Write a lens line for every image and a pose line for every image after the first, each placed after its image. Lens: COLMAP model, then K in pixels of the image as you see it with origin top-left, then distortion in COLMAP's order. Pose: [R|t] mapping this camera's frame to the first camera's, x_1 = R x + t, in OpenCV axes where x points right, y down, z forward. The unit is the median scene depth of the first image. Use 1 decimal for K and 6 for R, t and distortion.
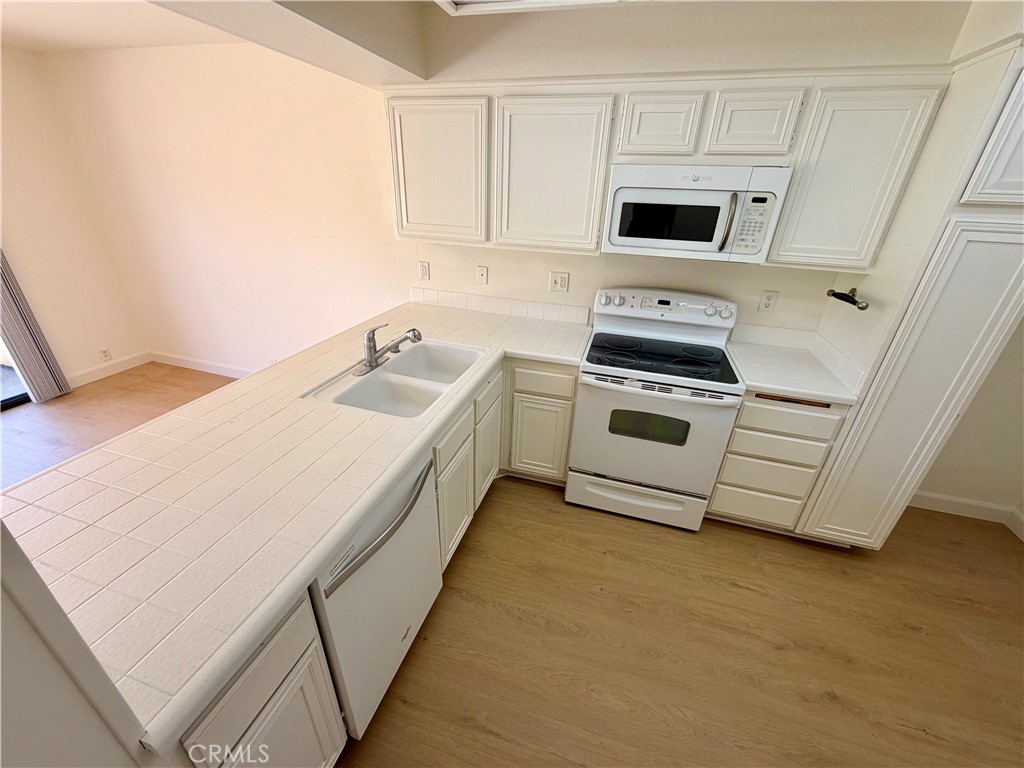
lens RADIAL K [[408.3, 0, 510.3], [0, 408.3, 384.4], [0, 0, 1]] dist [-0.000908, 0.000500]
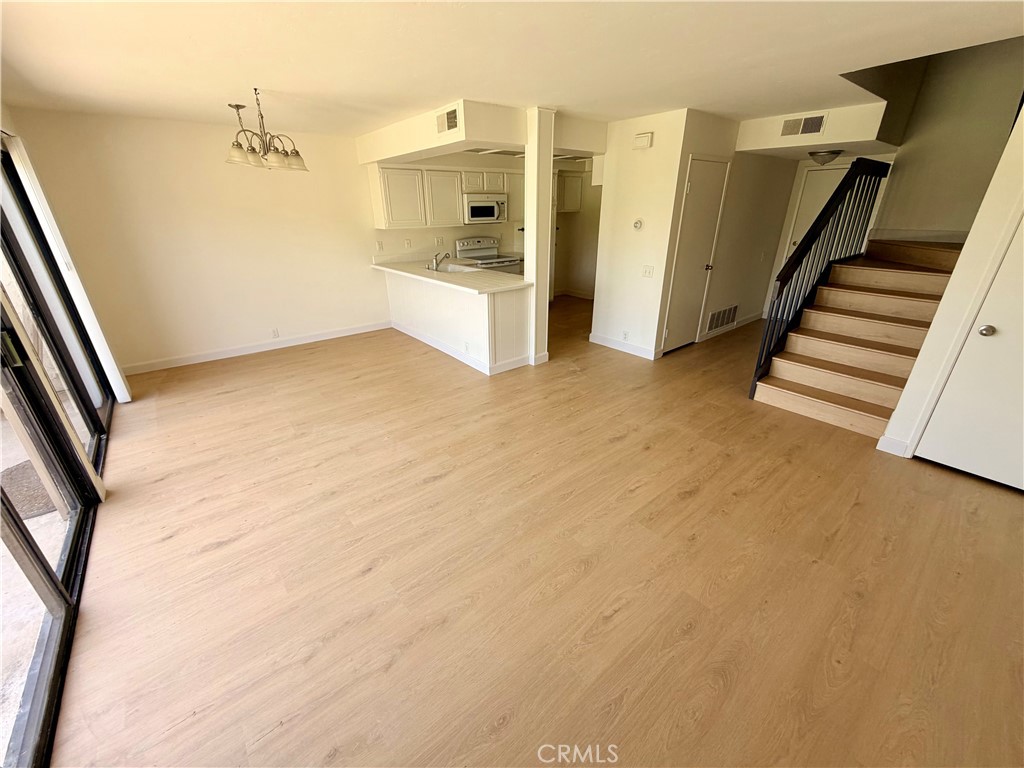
lens RADIAL K [[408.3, 0, 510.3], [0, 408.3, 384.4], [0, 0, 1]] dist [-0.000908, 0.000500]
pose [[0.564573, -0.367601, 0.739004, -2.183064], [0.385854, 0.909034, 0.157399, 0.373238], [-0.729640, 0.196284, 0.655056, -0.893039]]
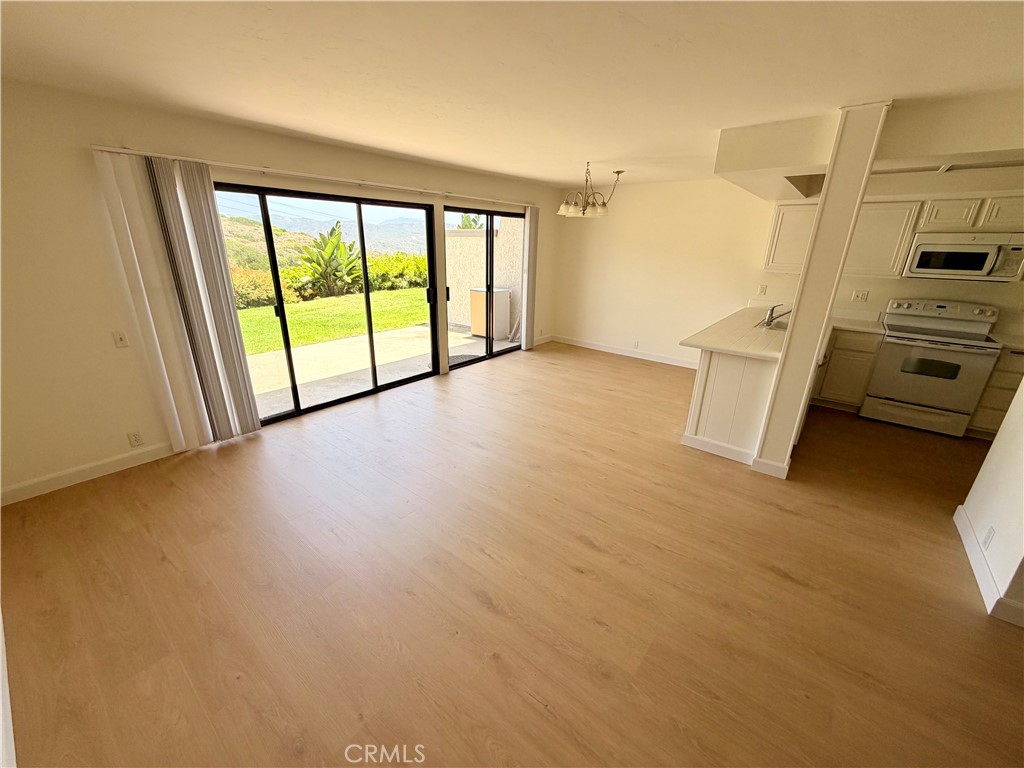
lens RADIAL K [[408.3, 0, 510.3], [0, 408.3, 384.4], [0, 0, 1]] dist [-0.000908, 0.000500]
pose [[0.925202, 0.110135, -0.363141, -0.745257], [-0.154222, 0.983493, -0.094647, 0.651017], [0.346722, 0.143572, 0.926915, -1.365410]]
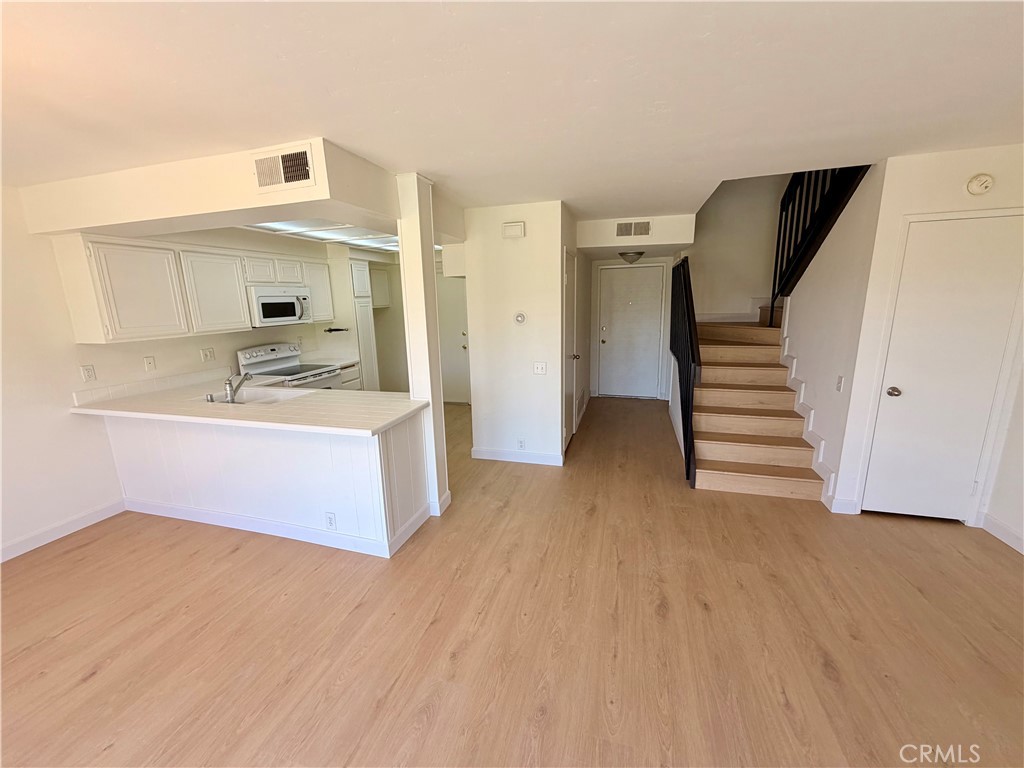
lens RADIAL K [[408.3, 0, 510.3], [0, 408.3, 384.4], [0, 0, 1]] dist [-0.000908, 0.000500]
pose [[-0.005663, -0.241472, 0.970391, -1.794408], [0.456947, 0.862543, 0.217302, 0.041549], [-0.889476, 0.444647, 0.105456, -0.164688]]
